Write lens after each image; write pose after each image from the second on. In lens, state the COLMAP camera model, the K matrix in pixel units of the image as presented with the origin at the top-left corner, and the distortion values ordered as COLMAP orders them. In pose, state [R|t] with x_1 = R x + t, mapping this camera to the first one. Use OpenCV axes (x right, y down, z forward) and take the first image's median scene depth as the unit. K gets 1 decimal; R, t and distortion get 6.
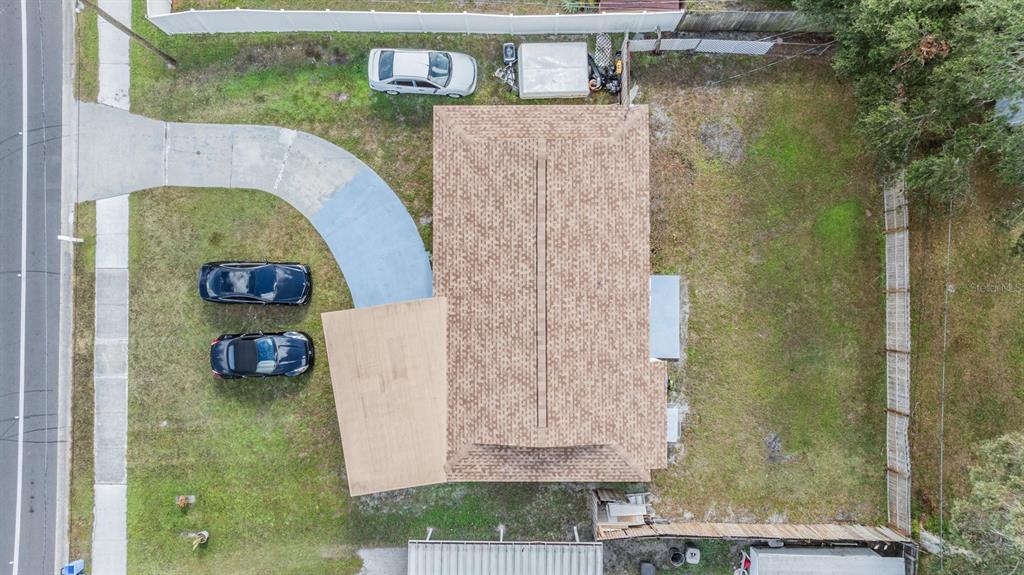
lens RADIAL K [[722.8, 0, 512.0], [0, 722.8, 287.5], [0, 0, 1]] dist [-0.032940, 0.025455]
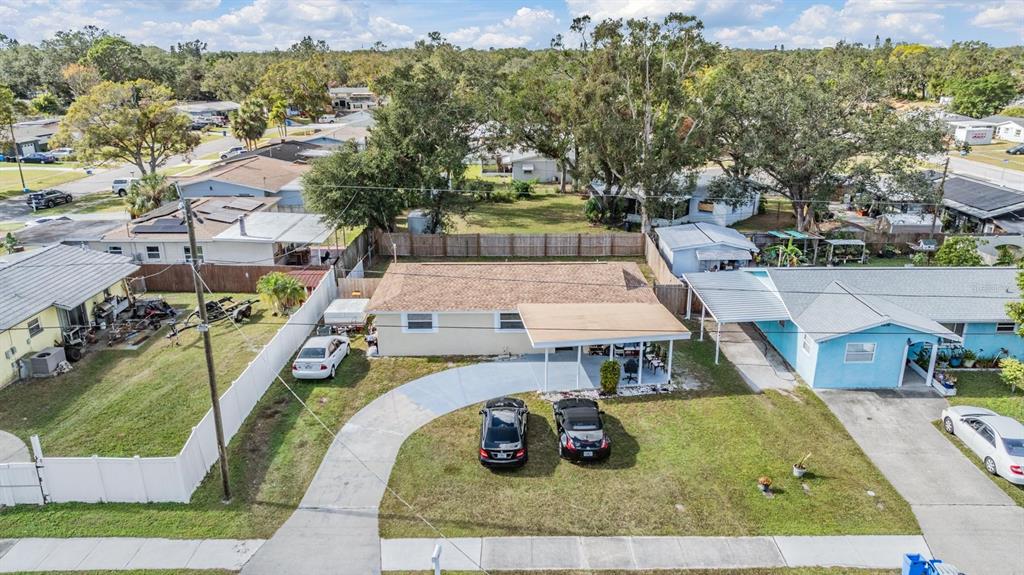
lens RADIAL K [[722.8, 0, 512.0], [0, 722.8, 287.5], [0, 0, 1]] dist [-0.032940, 0.025455]
pose [[0.001419, -0.308618, 0.951185, -1.161205], [0.999667, 0.024941, 0.006601, -0.007768], [-0.025760, 0.950859, 0.308550, 0.526579]]
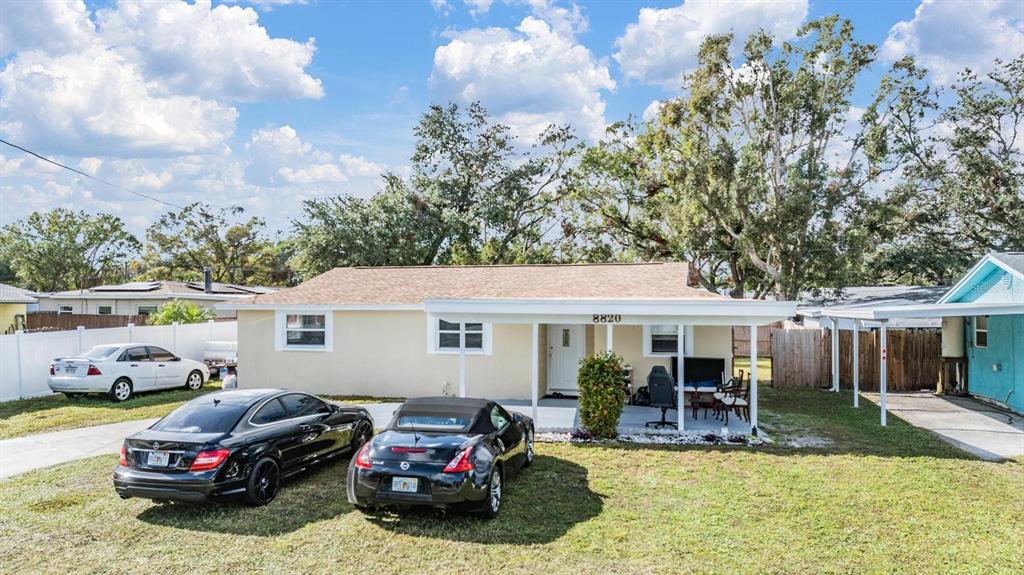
lens RADIAL K [[722.8, 0, 512.0], [0, 722.8, 287.5], [0, 0, 1]] dist [-0.032940, 0.025455]
pose [[0.260211, 0.027271, 0.965167, -0.665803], [0.965056, 0.024676, -0.260879, 0.204095], [-0.030931, 0.999323, -0.019897, 0.905359]]
